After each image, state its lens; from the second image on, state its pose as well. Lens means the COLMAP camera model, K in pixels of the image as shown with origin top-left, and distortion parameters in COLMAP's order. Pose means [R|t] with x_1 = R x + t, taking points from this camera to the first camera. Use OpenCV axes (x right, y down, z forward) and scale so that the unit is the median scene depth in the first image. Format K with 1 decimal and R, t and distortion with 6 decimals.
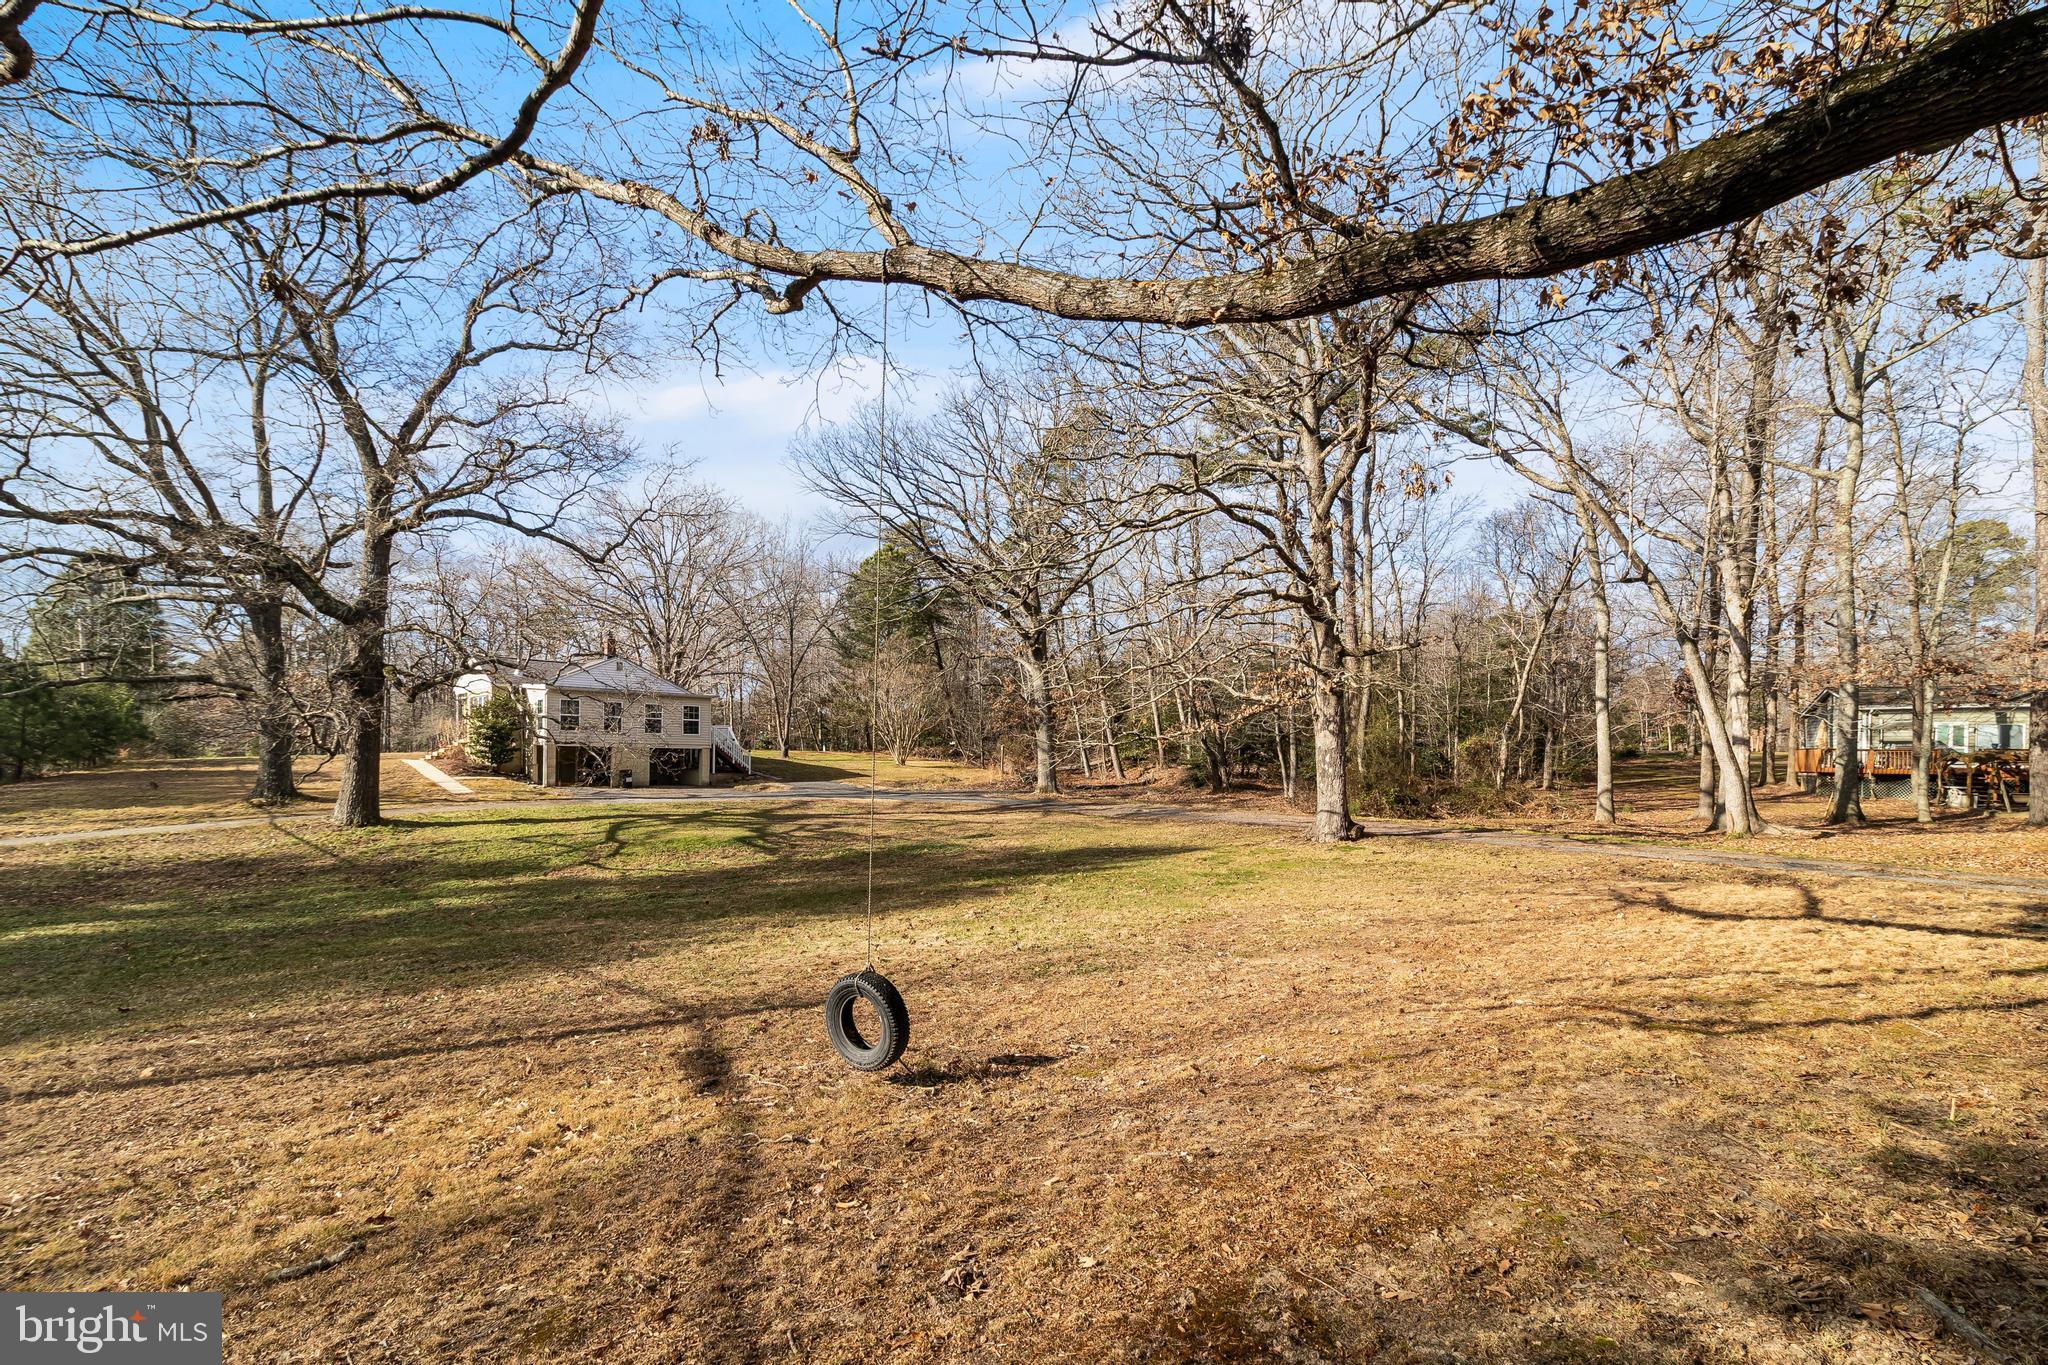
lens RADIAL K [[944.7, 0, 1016.2], [0, 944.7, 676.7], [0, 0, 1]] dist [-0.000124, -0.000075]
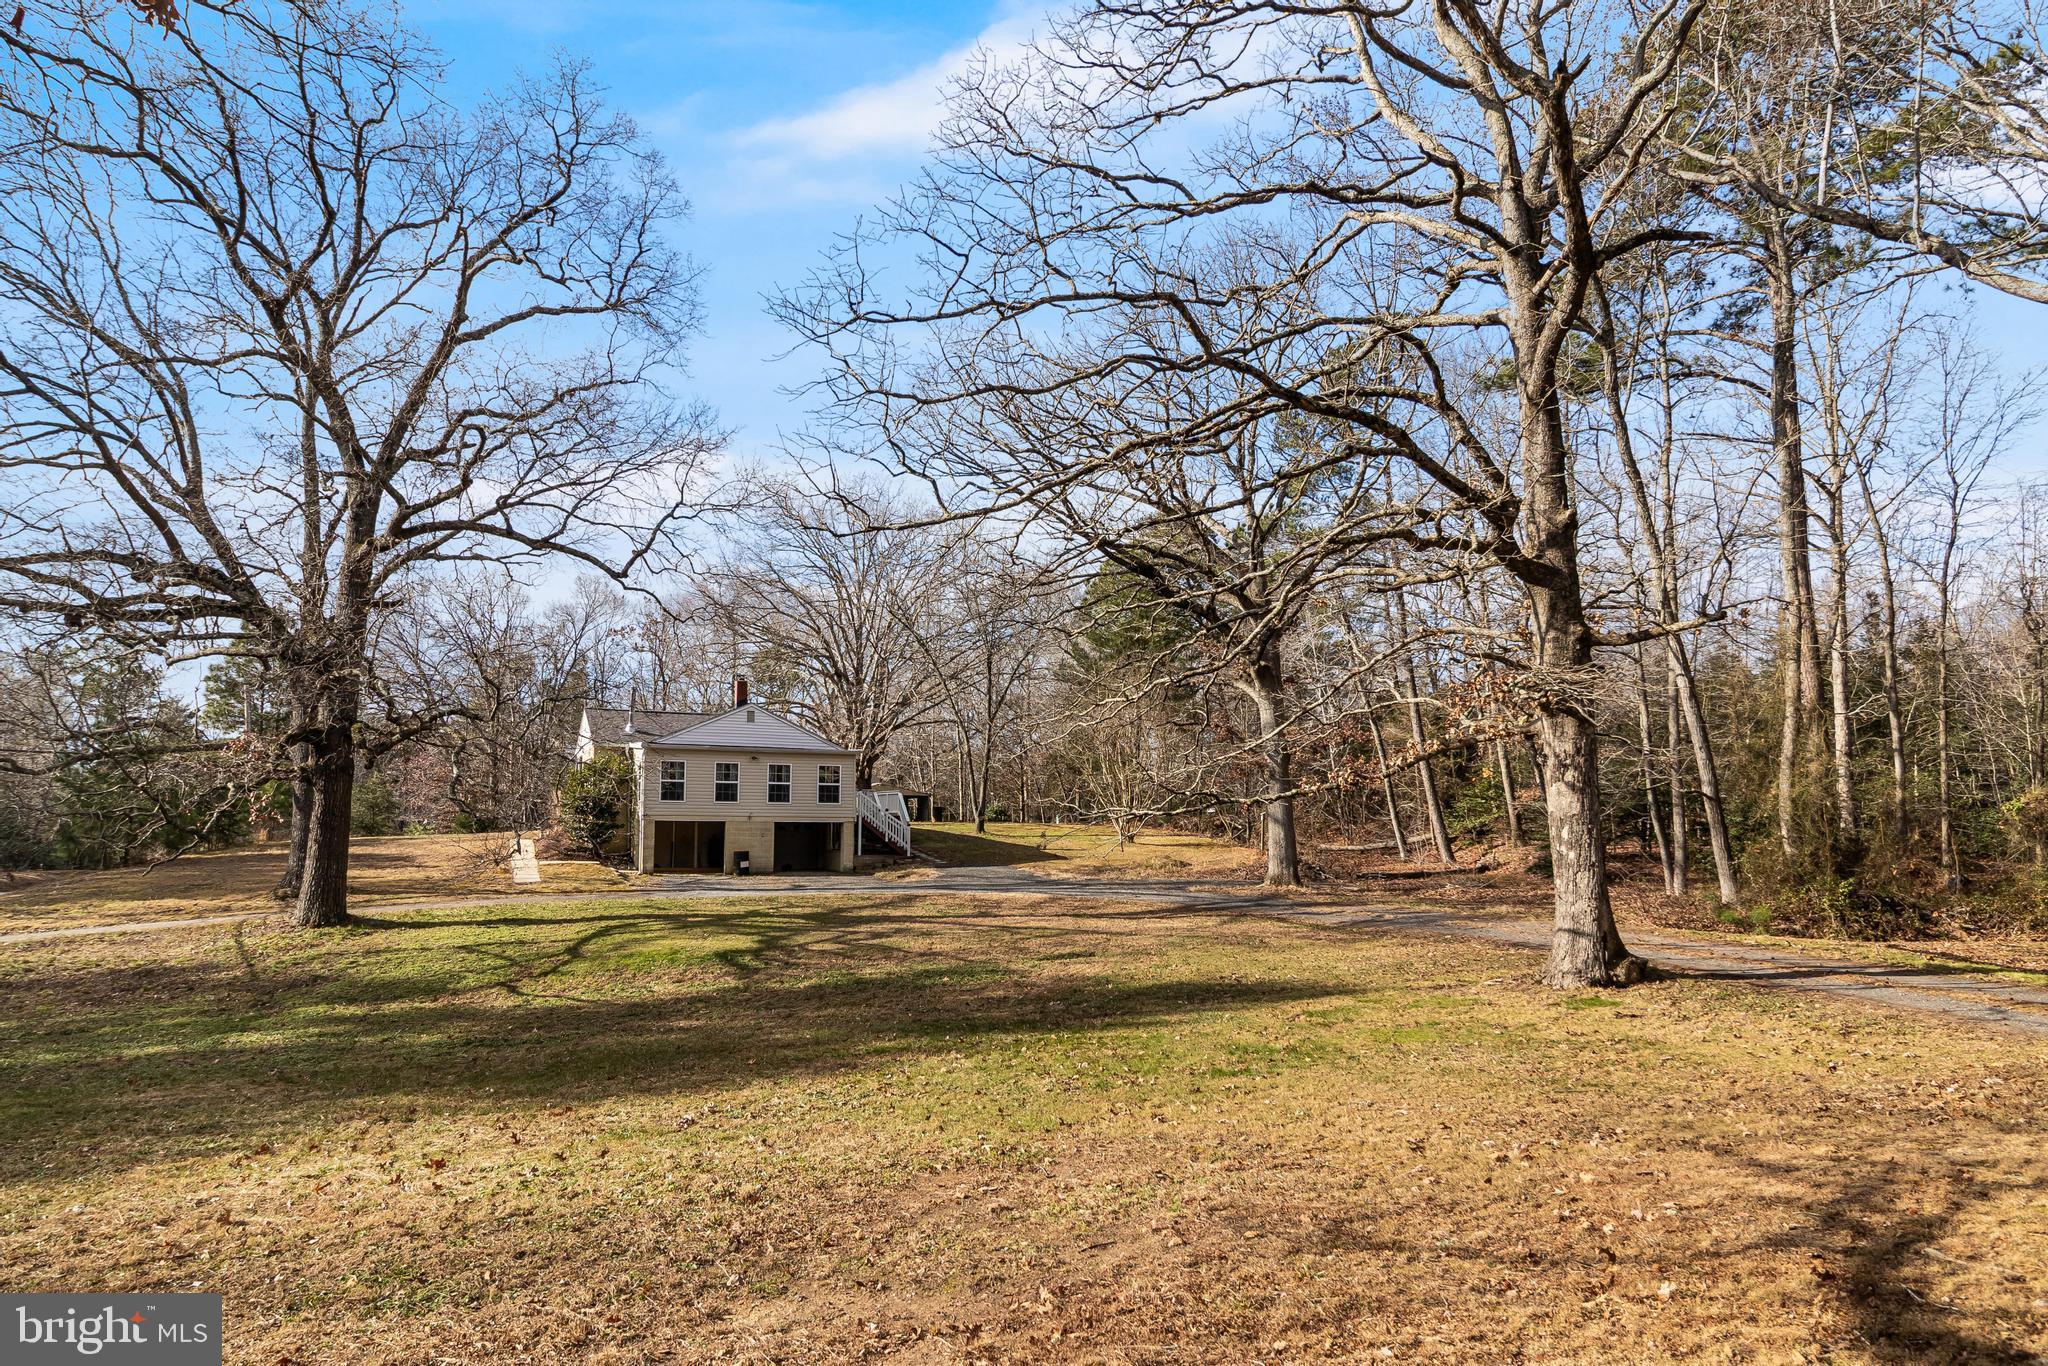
lens RADIAL K [[1260.0, 0, 1024.0], [0, 1260.0, 683.0], [0, 0, 1]] dist [-0.000610, -0.000066]
pose [[0.956128, -0.041894, -0.289939, 0.151322], [0.033016, 0.998826, -0.035449, 0.009113], [0.291084, 0.024322, 0.956388, 0.127662]]
